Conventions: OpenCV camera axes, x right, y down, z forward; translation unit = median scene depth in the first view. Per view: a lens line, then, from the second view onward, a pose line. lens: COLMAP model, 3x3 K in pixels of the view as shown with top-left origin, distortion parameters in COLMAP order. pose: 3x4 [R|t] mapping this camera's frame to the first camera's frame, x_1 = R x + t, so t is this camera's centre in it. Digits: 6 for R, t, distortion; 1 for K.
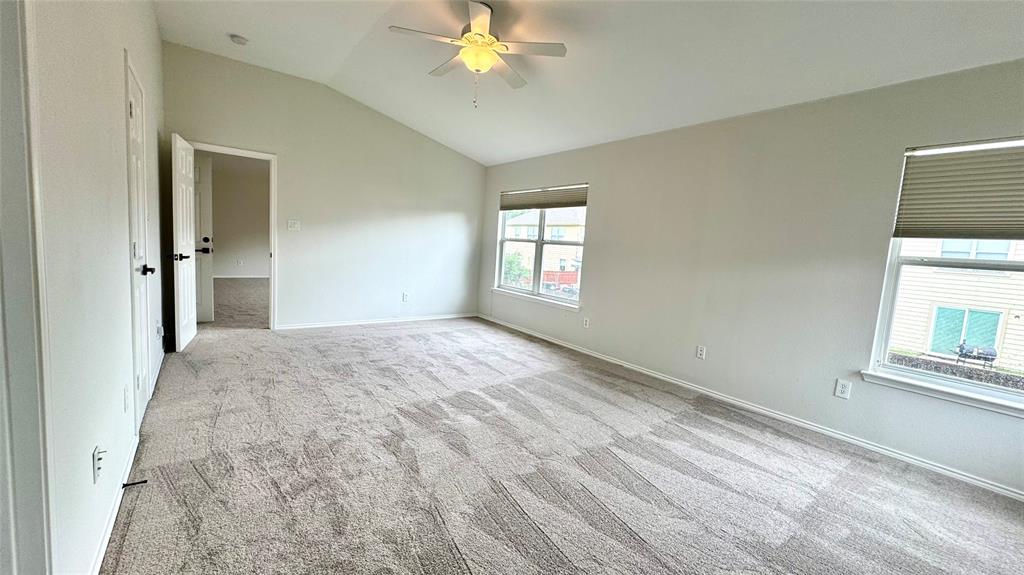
lens RADIAL K [[407.8, 0, 512.0], [0, 407.8, 287.5], [0, 0, 1]] dist [0.000561, 0.000416]
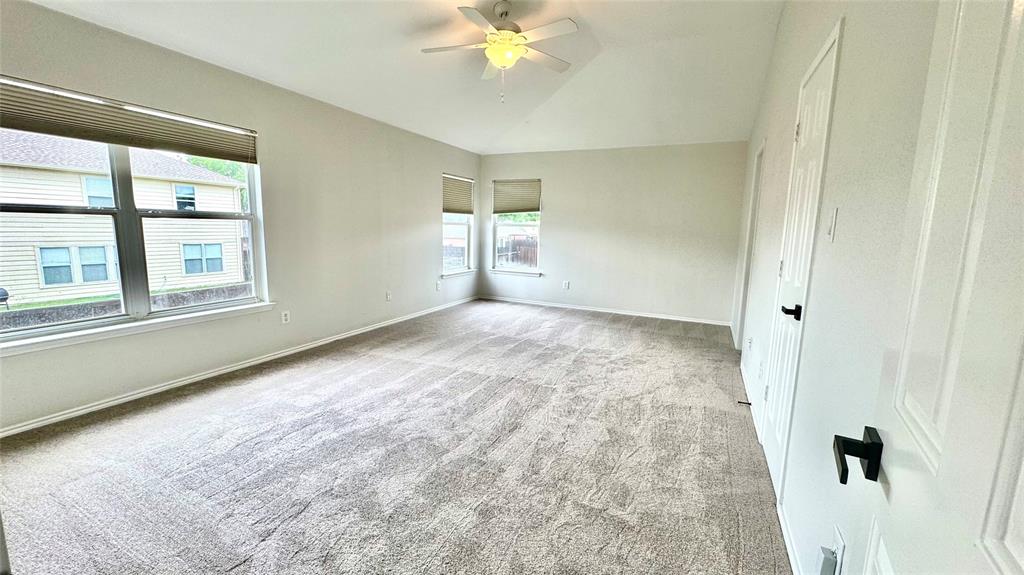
lens RADIAL K [[407.8, 0, 512.0], [0, 407.8, 287.5], [0, 0, 1]] dist [0.000561, 0.000416]
pose [[-0.475559, -0.206016, 0.855220, -0.750877], [0.037146, 0.966620, 0.253507, -0.167234], [-0.878899, 0.152326, -0.452032, 1.042086]]
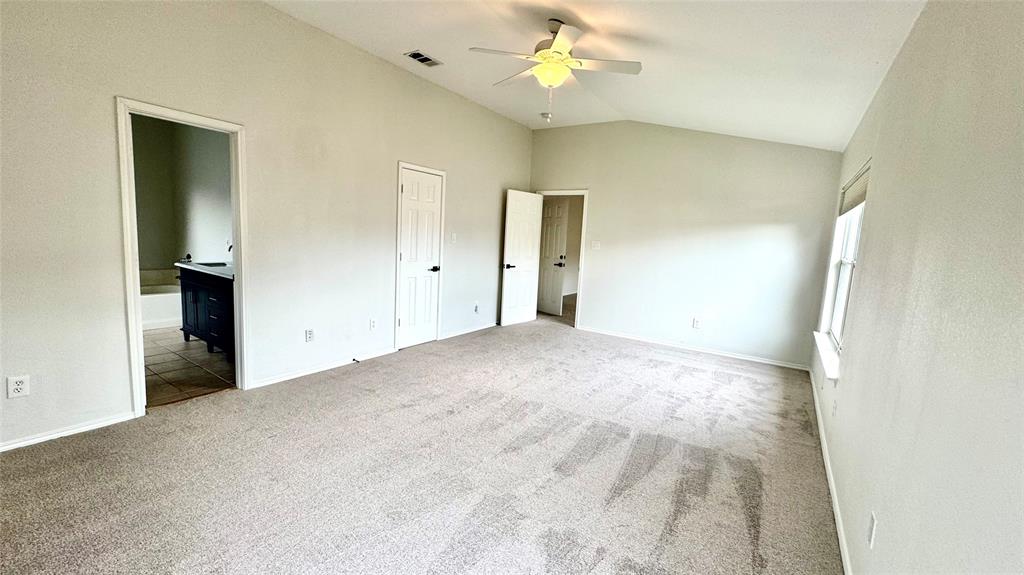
lens RADIAL K [[407.8, 0, 512.0], [0, 407.8, 287.5], [0, 0, 1]] dist [0.000561, 0.000416]
pose [[0.332157, 0.071363, -0.940521, 0.589495], [-0.132579, 0.990767, 0.028353, -0.034816], [0.933860, 0.115275, 0.338551, 0.423050]]
